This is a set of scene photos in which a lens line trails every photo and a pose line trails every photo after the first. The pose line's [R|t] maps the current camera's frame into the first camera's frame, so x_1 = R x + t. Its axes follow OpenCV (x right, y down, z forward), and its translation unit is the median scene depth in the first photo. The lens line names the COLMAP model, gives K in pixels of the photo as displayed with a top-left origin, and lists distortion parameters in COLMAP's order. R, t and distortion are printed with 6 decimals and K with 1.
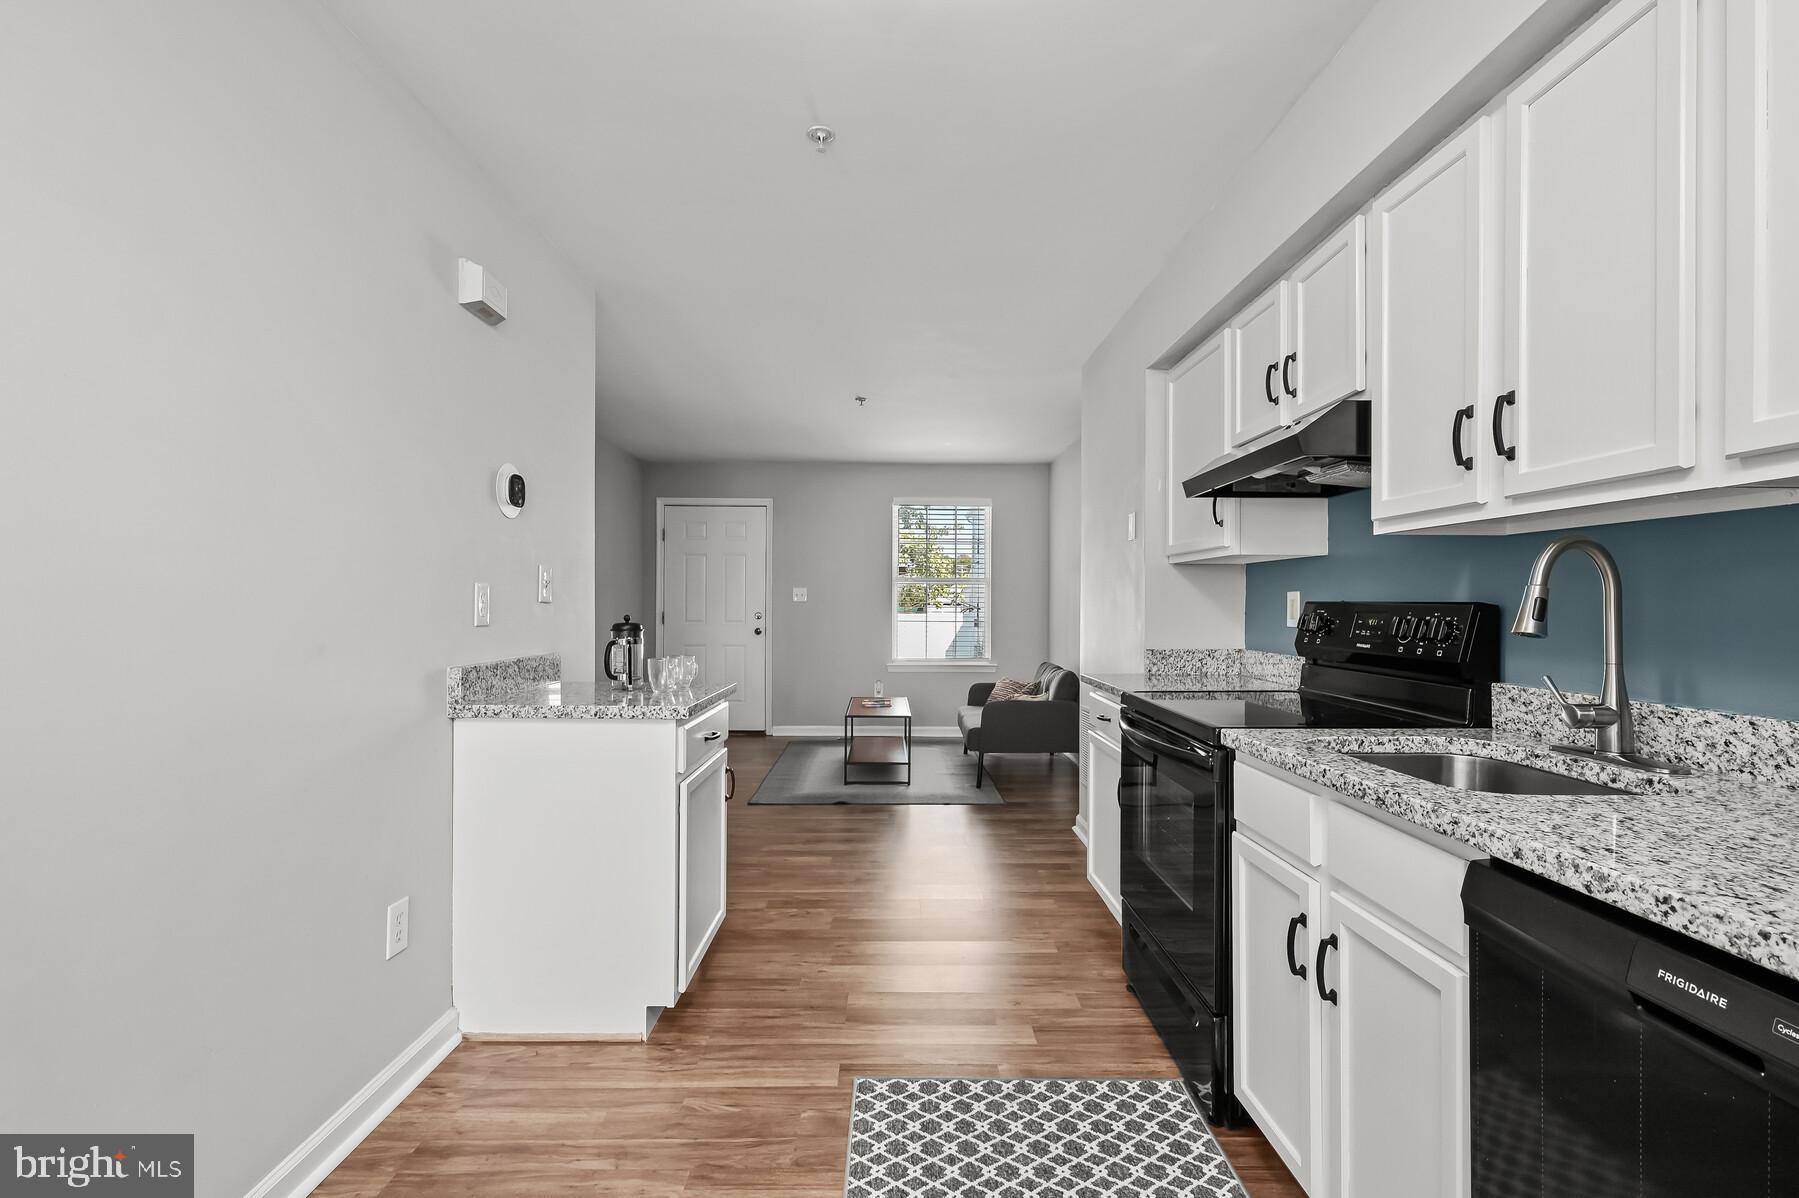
lens RADIAL K [[811.3, 0, 909.7], [0, 811.3, 600.2], [0, 0, 1]] dist [-0.000791, 0.000140]
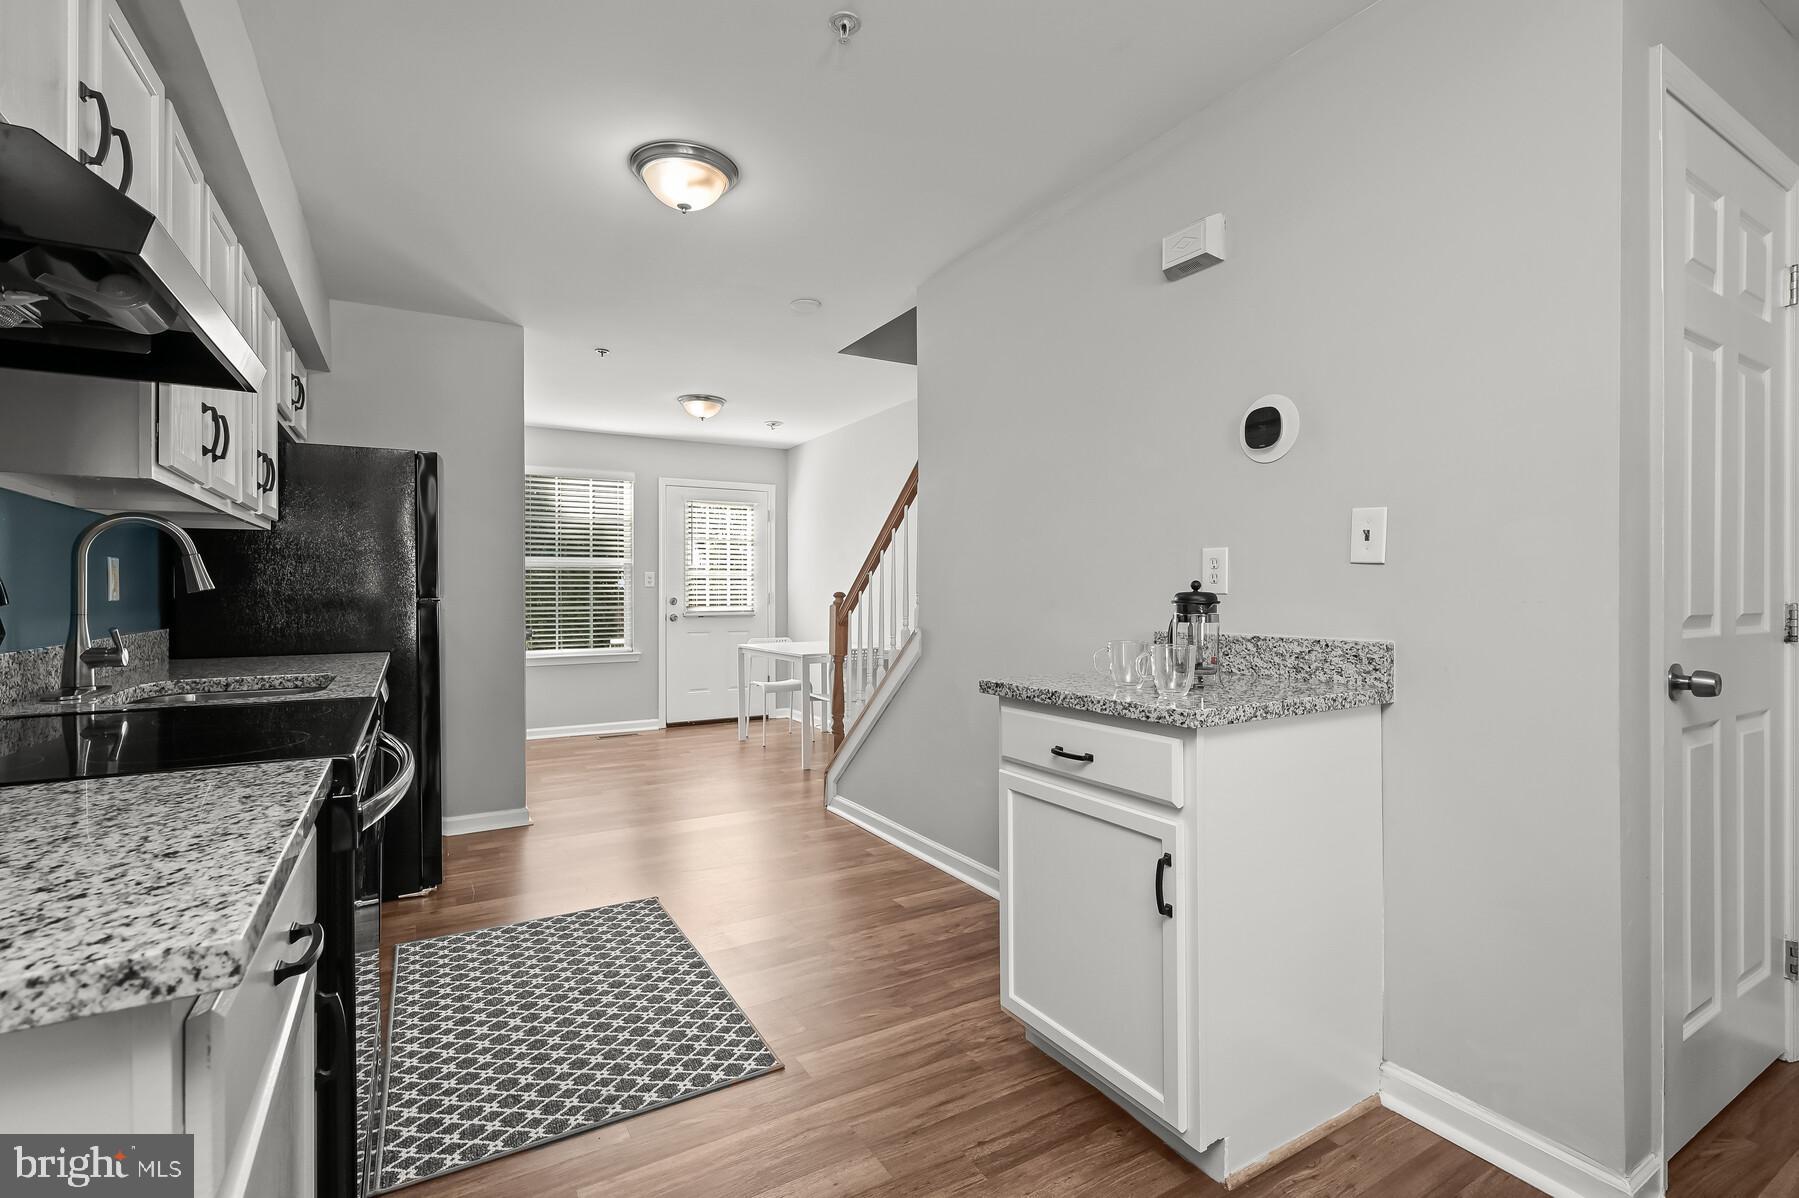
lens RADIAL K [[824.8, 0, 910.0], [0, 824.8, 595.5], [0, 0, 1]] dist [-0.001165, -0.000083]
pose [[-0.868057, 0.004338, -0.496446, 0.296344], [0.004721, 0.999989, 0.000483, 0.039453], [0.496442, -0.001924, -0.868068, 2.018577]]
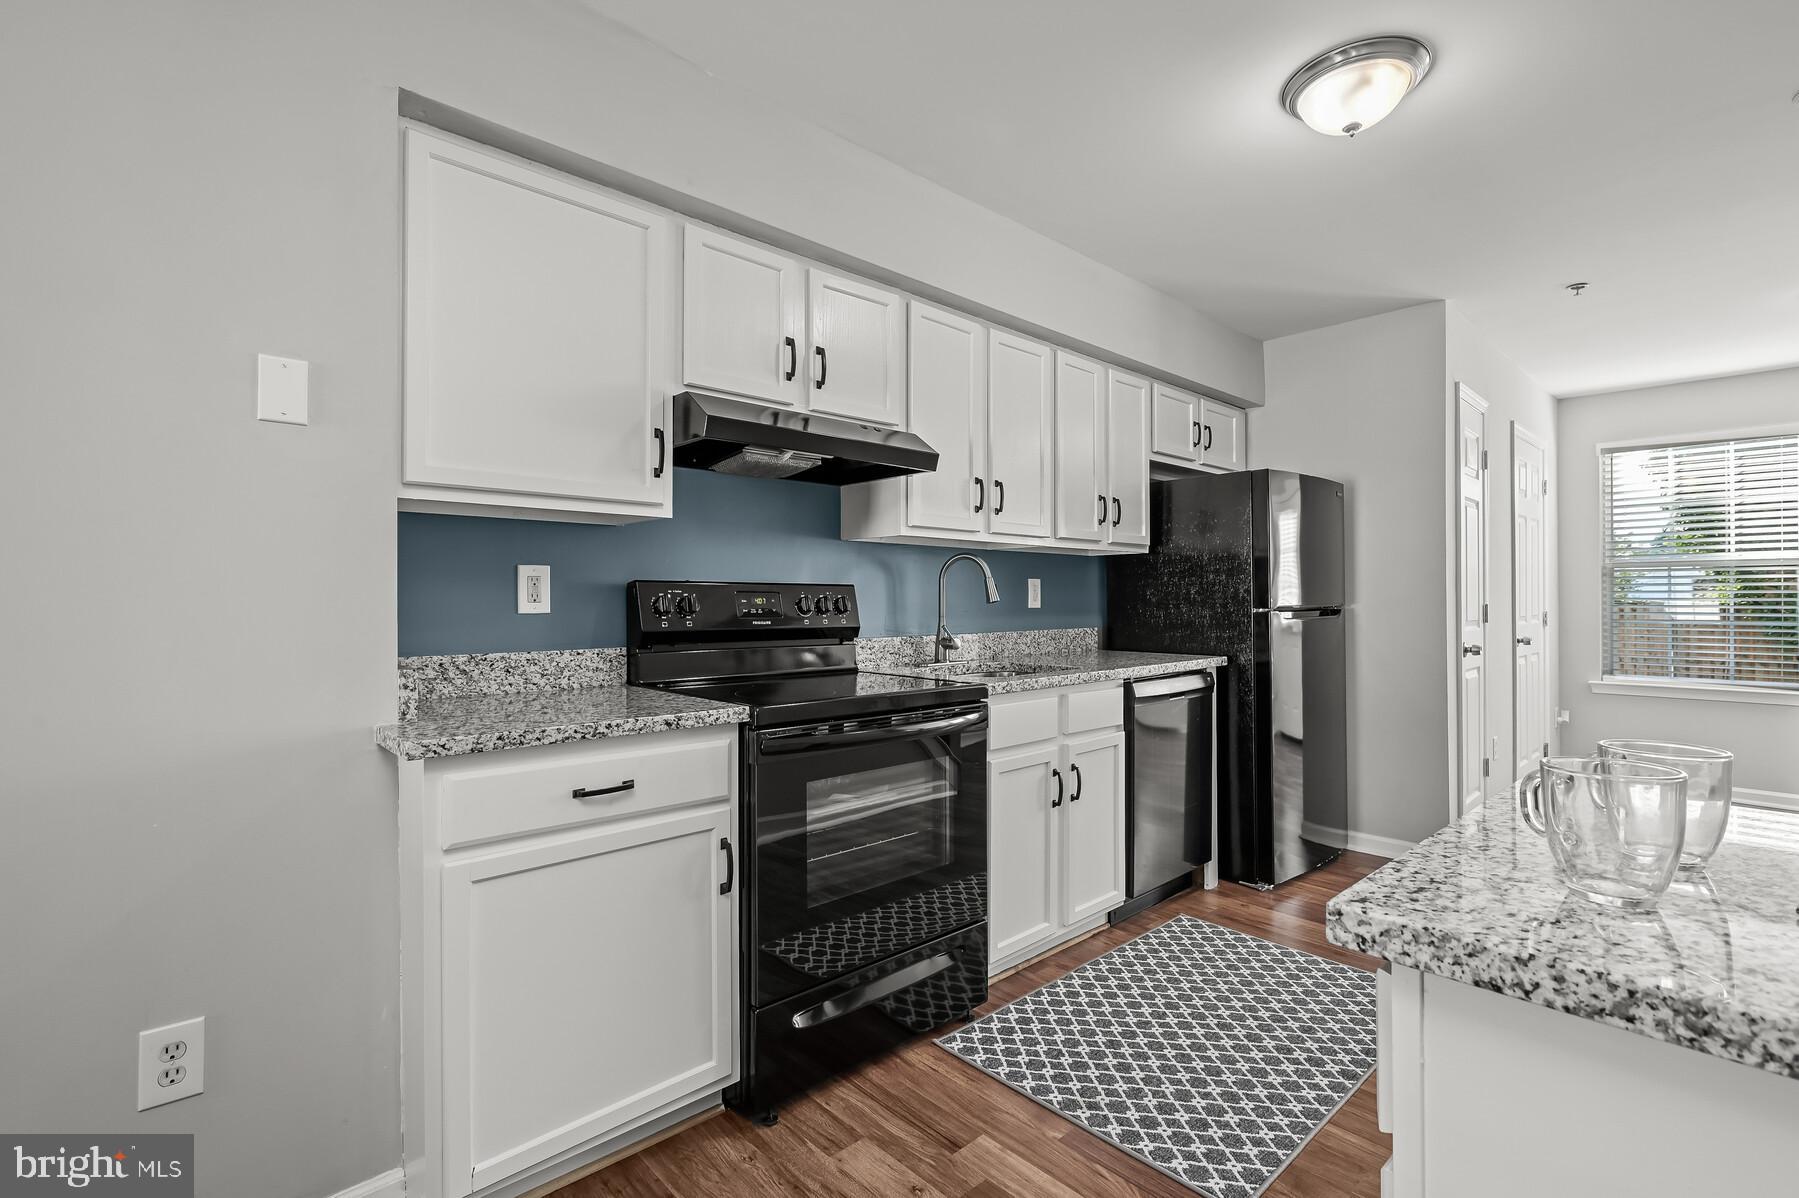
lens RADIAL K [[821.5, 0, 899.9], [0, 821.5, 597.1], [0, 0, 1]] dist [-0.000743, -0.000201]
pose [[-0.663774, 0.000581, 0.747933, -0.447255], [-0.003523, 0.999986, -0.003903, 0.027535], [-0.747925, -0.005226, -0.663763, 1.831209]]
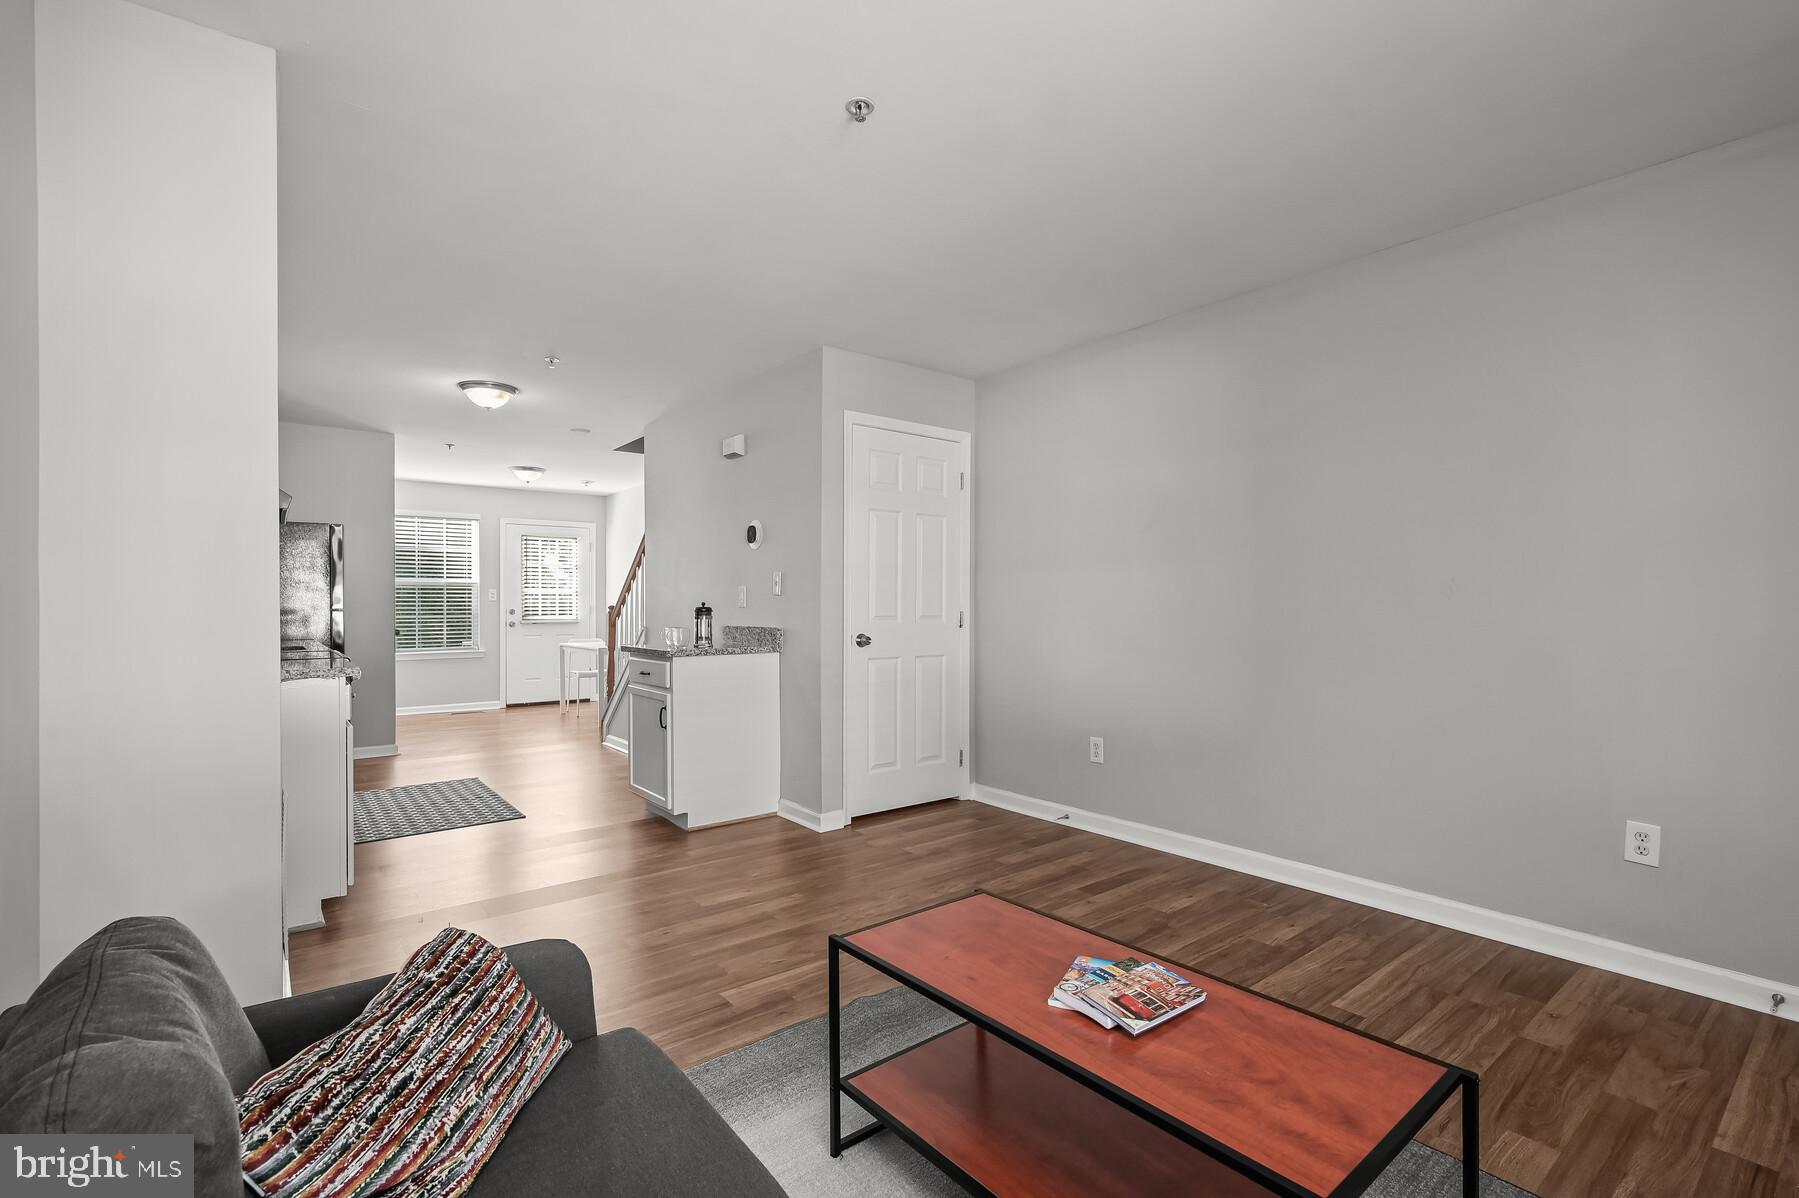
lens RADIAL K [[819.9, 0, 905.4], [0, 819.9, 609.9], [0, 0, 1]] dist [0.001570, 0.000334]
pose [[-0.794407, 0.002933, -0.607379, 0.473630], [0.001276, 0.999994, 0.003160, 0.039160], [0.607385, 0.001736, -0.794406, 3.511111]]
